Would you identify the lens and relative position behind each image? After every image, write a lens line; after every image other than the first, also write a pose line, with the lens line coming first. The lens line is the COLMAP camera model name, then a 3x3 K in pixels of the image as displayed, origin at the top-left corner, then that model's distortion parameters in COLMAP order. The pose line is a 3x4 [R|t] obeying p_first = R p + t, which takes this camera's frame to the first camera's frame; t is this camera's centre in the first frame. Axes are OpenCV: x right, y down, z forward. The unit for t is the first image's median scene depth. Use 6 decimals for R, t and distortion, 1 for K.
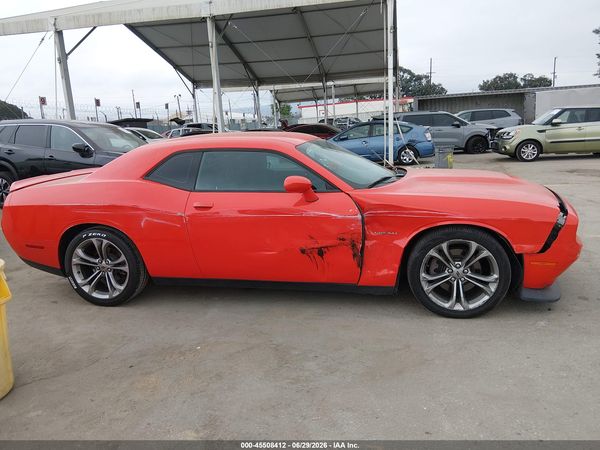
lens RADIAL K [[465.1, 0, 297.7], [0, 465.1, 233.3], [0, 0, 1]] dist [0.077436, -0.125606]
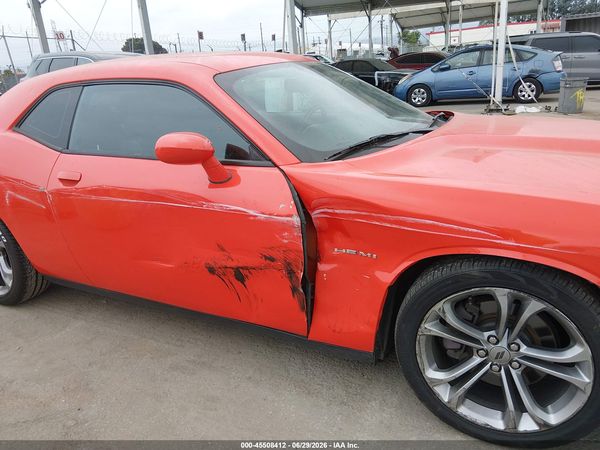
lens RADIAL K [[463.1, 0, 285.4], [0, 463.1, 228.0], [0, 0, 1]] dist [0.076289, -0.124012]
pose [[0.964942, 0.071158, -0.252633, 0.233746], [-0.040449, 0.991365, 0.124734, -0.083863], [0.259328, -0.110142, 0.959488, 0.493605]]
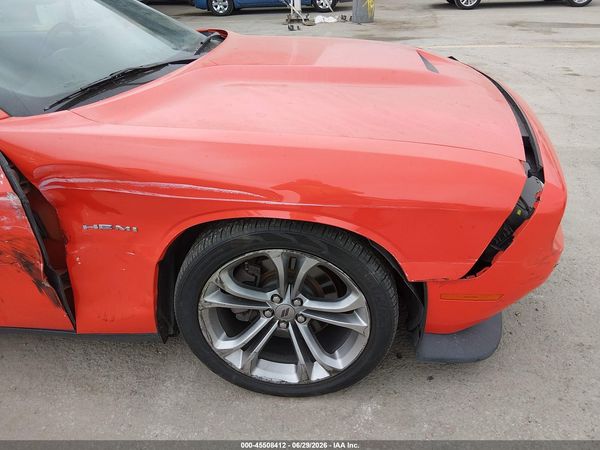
lens RADIAL K [[465.1, 0, 297.7], [0, 465.1, 233.3], [0, 0, 1]] dist [0.077436, -0.125606]
pose [[0.991218, -0.053585, 0.120898, 0.290881], [0.015139, 0.954194, 0.298806, -0.110804], [-0.131371, -0.294351, 0.946625, 0.581659]]
